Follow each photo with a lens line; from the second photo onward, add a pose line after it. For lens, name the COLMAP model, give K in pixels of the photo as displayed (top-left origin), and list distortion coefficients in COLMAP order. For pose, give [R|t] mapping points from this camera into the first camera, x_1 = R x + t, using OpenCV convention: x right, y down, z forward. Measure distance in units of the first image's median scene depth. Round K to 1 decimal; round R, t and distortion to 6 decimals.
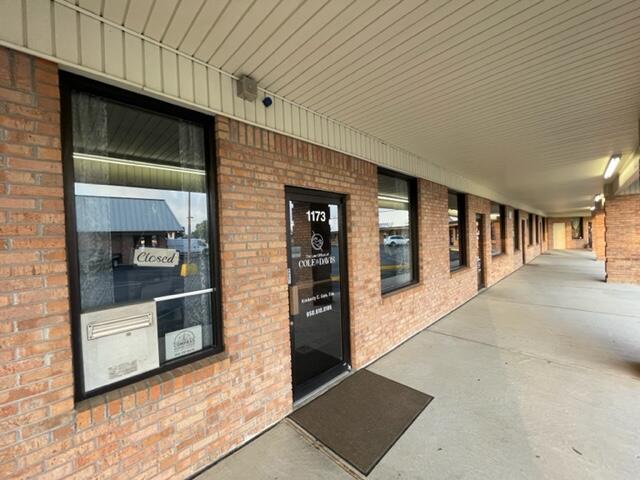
lens RADIAL K [[259.5, 0, 319.3], [0, 259.5, 241.2], [0, 0, 1]] dist [-0.004095, 0.000239]
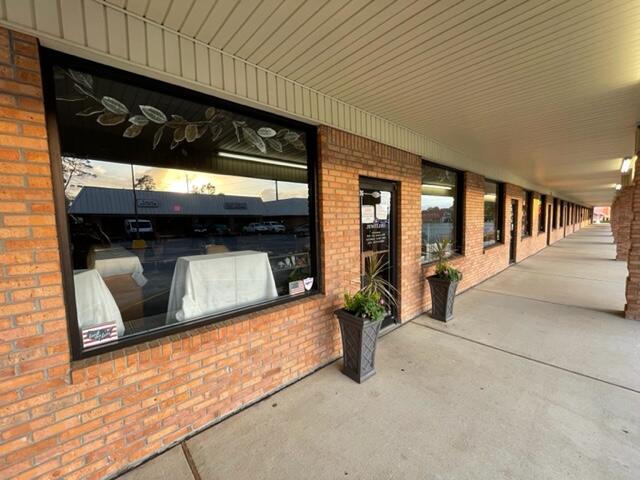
lens RADIAL K [[259.5, 0, 312.6], [0, 259.5, 229.1], [0, 0, 1]] dist [-0.004095, 0.000239]
pose [[0.998163, 0.011361, -0.059506, -0.250890], [-0.010576, 0.999853, 0.013490, 0.028958], [0.059651, -0.012836, 0.998137, -0.270764]]
